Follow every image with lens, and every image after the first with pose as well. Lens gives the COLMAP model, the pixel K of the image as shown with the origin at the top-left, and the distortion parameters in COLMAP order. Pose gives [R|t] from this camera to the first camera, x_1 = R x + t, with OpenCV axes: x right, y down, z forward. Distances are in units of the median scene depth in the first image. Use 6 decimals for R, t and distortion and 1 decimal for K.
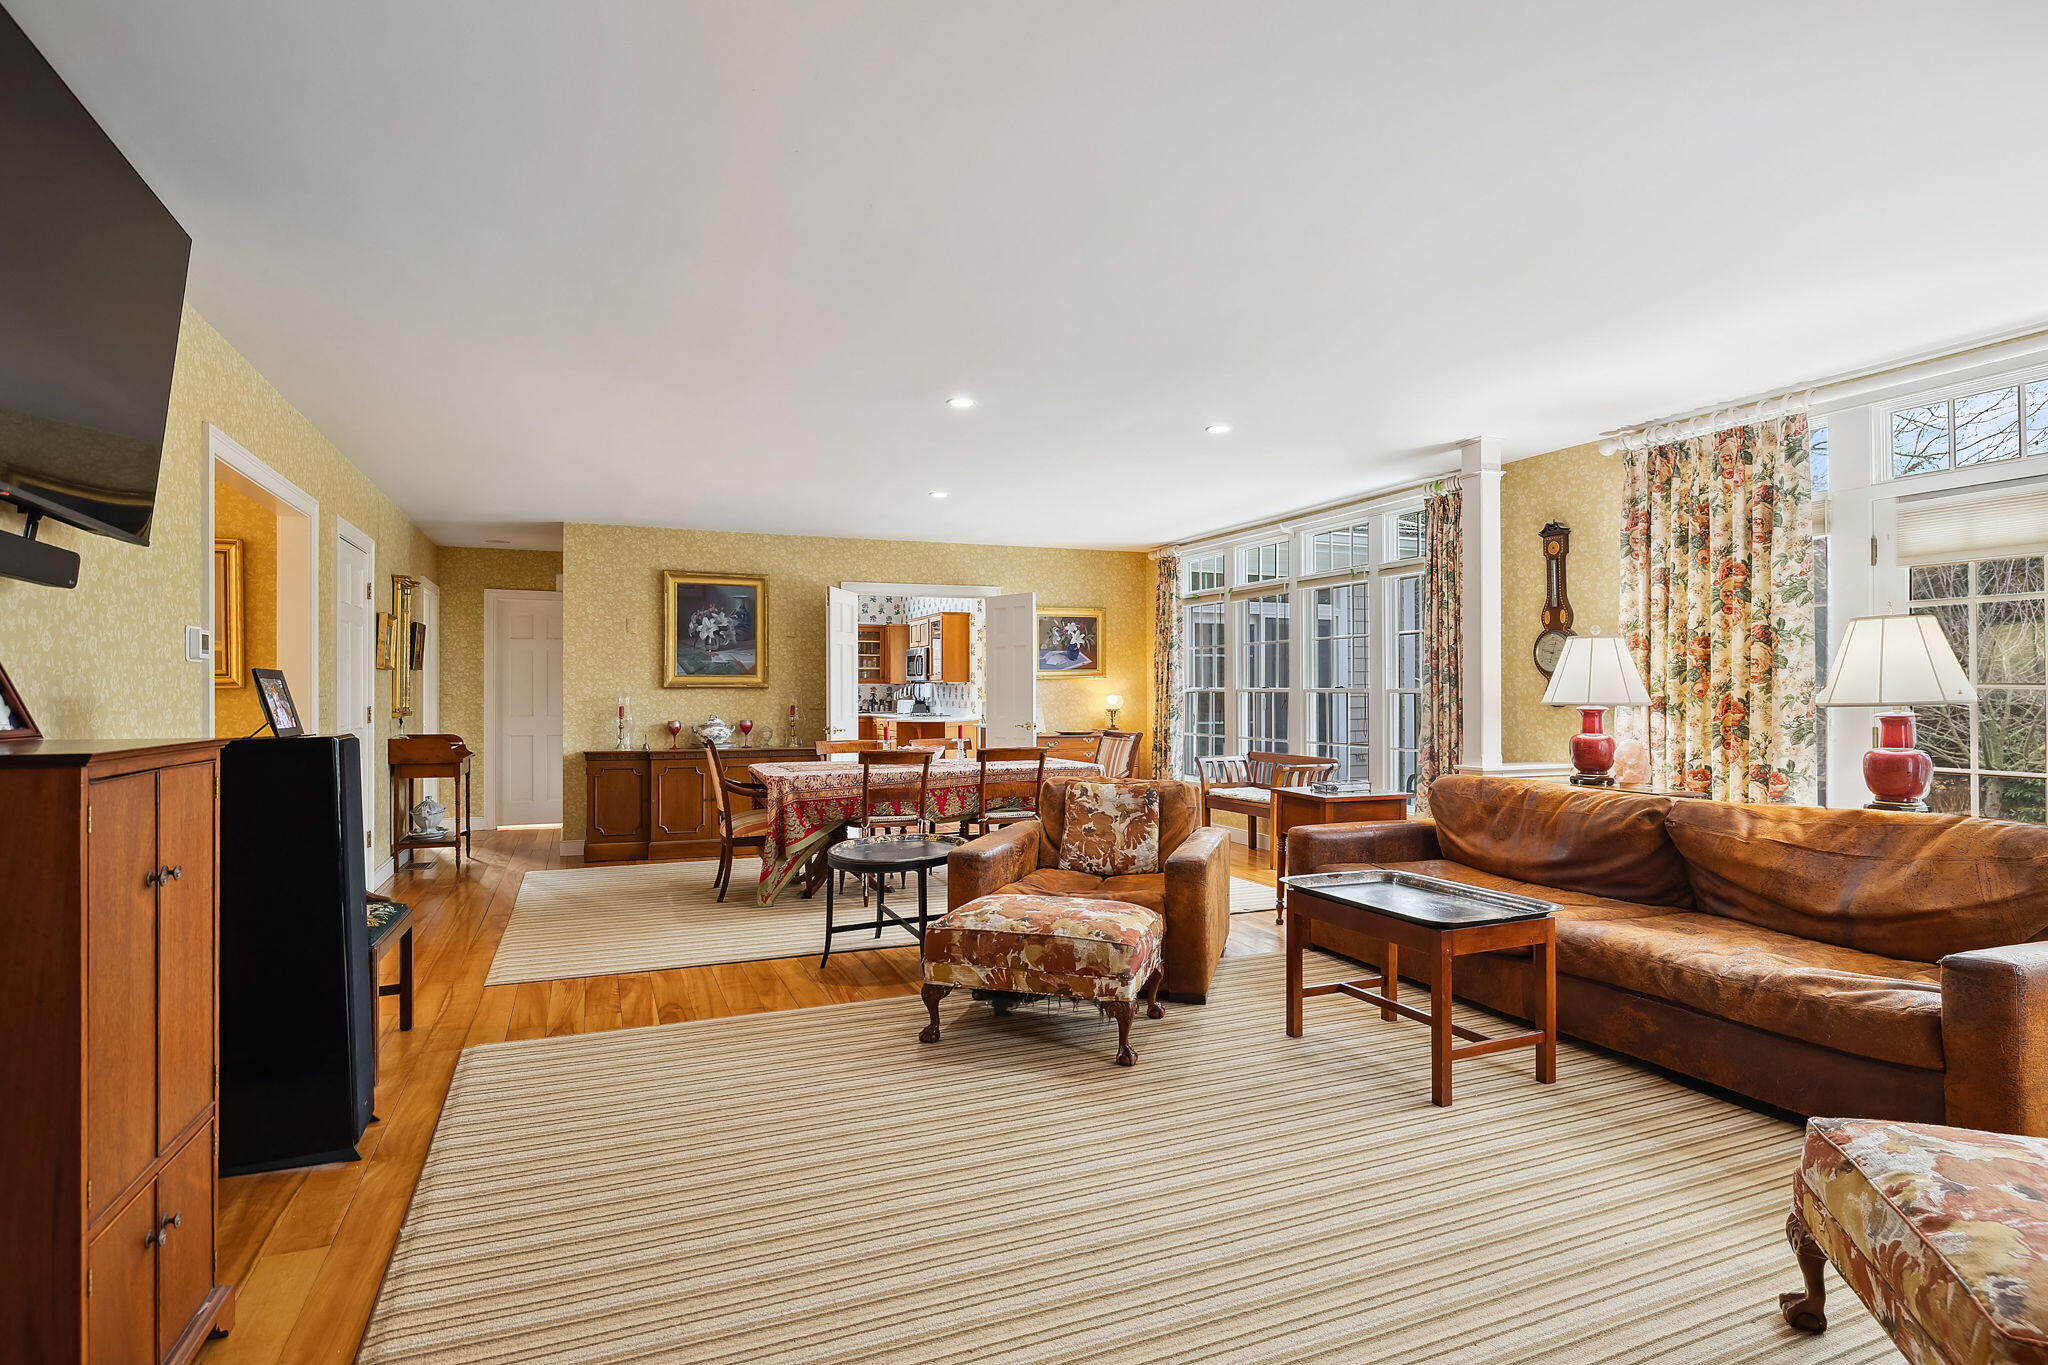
lens RADIAL K [[1024.7, 0, 1018.3], [0, 1024.7, 691.3], [0, 0, 1]] dist [-0.001676, -0.000067]
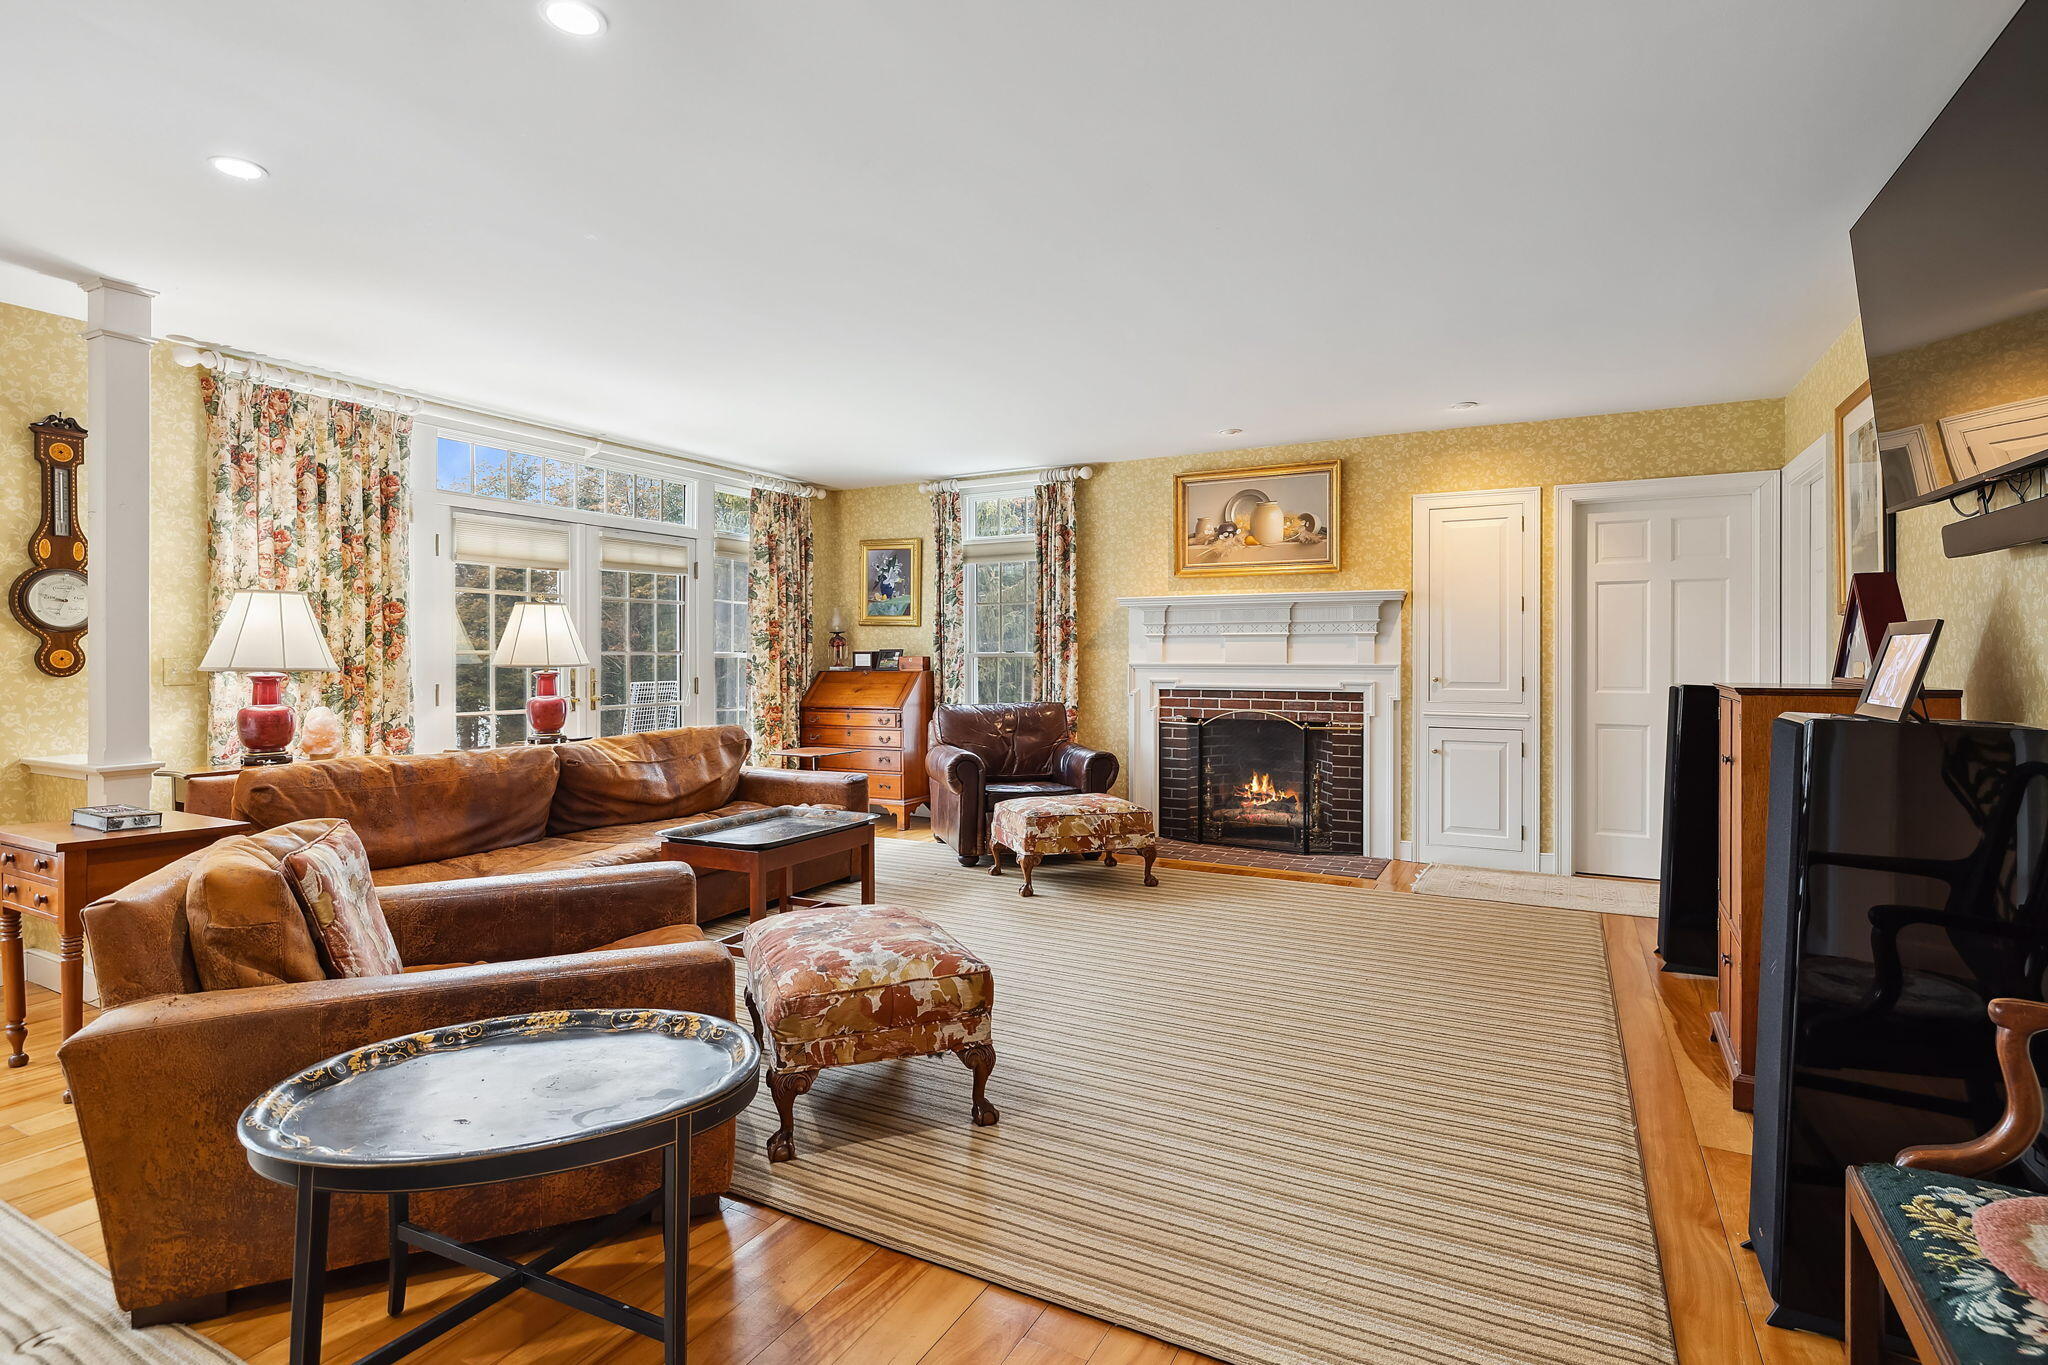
lens RADIAL K [[1024.7, 0, 994.4], [0, 1024.7, 647.0], [0, 0, 1]] dist [-0.001676, -0.000067]
pose [[-0.615140, 0.010102, 0.788354, -0.300320], [-0.002578, 0.999887, -0.014825, 0.002677], [-0.788414, -0.011152, -0.615044, 0.644456]]
